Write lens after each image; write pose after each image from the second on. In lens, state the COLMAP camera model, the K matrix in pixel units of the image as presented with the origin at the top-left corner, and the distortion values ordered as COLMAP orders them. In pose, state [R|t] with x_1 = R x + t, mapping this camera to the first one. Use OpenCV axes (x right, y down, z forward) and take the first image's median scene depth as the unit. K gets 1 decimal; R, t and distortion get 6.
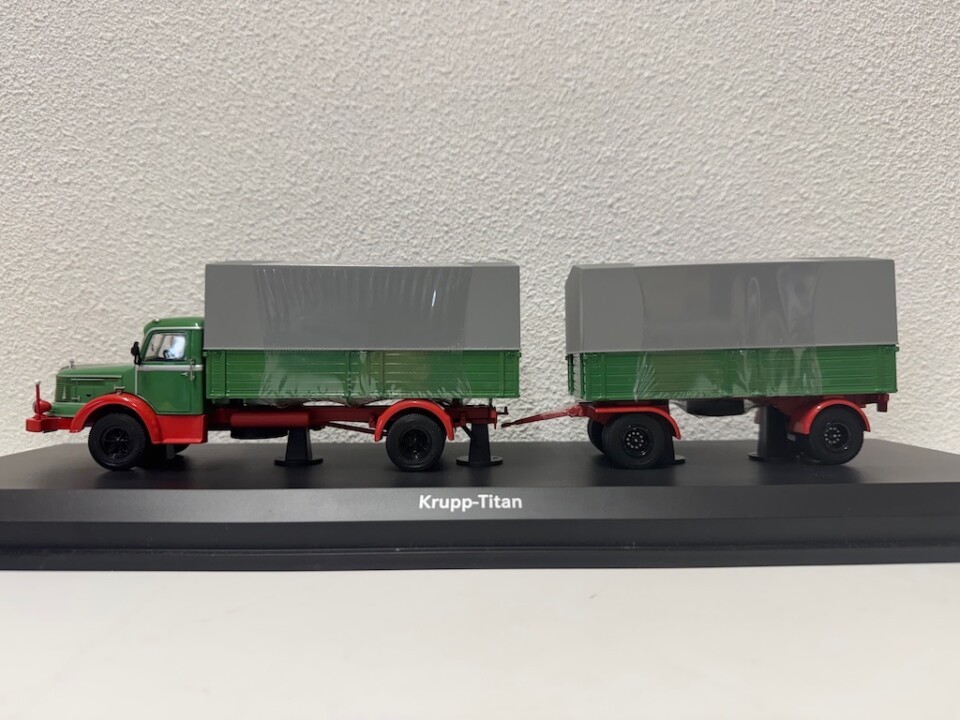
lens RADIAL K [[808.3, 0, 478.9], [0, 808.3, 350.0], [0, 0, 1]] dist [-0.035006, 0.010868]
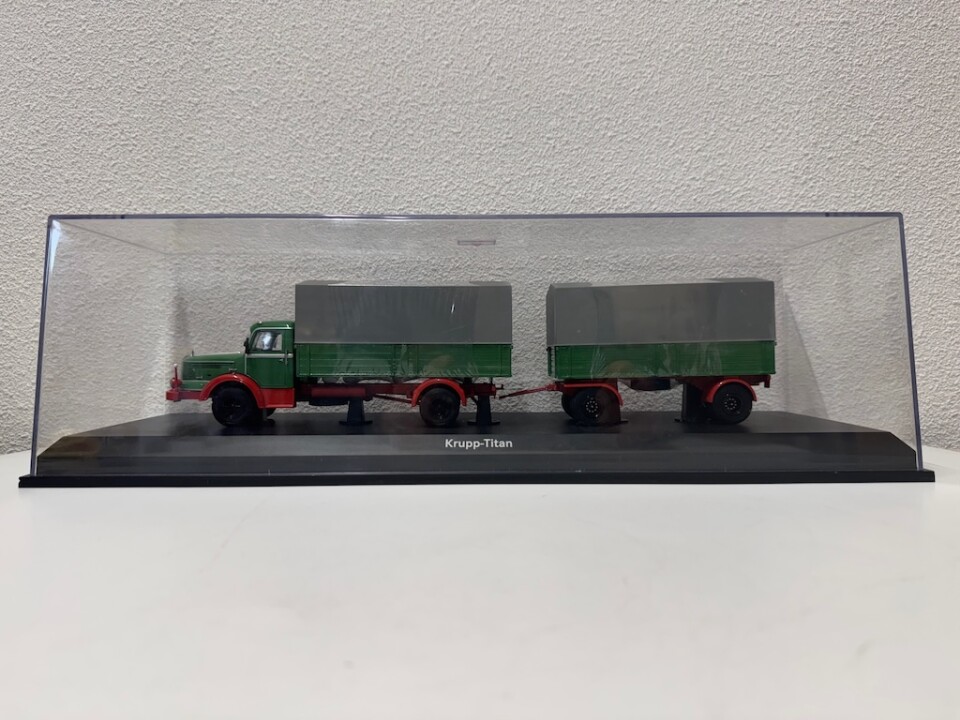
lens RADIAL K [[879.4, 0, 480.0], [0, 879.4, 360.0], [0, 0, 1]] dist [0.013783, -0.052595]
pose [[0.999940, 0.001803, 0.010775, -0.017729], [-0.001990, 0.999847, 0.017377, 0.001224], [-0.010742, -0.017397, 0.999791, -0.441867]]
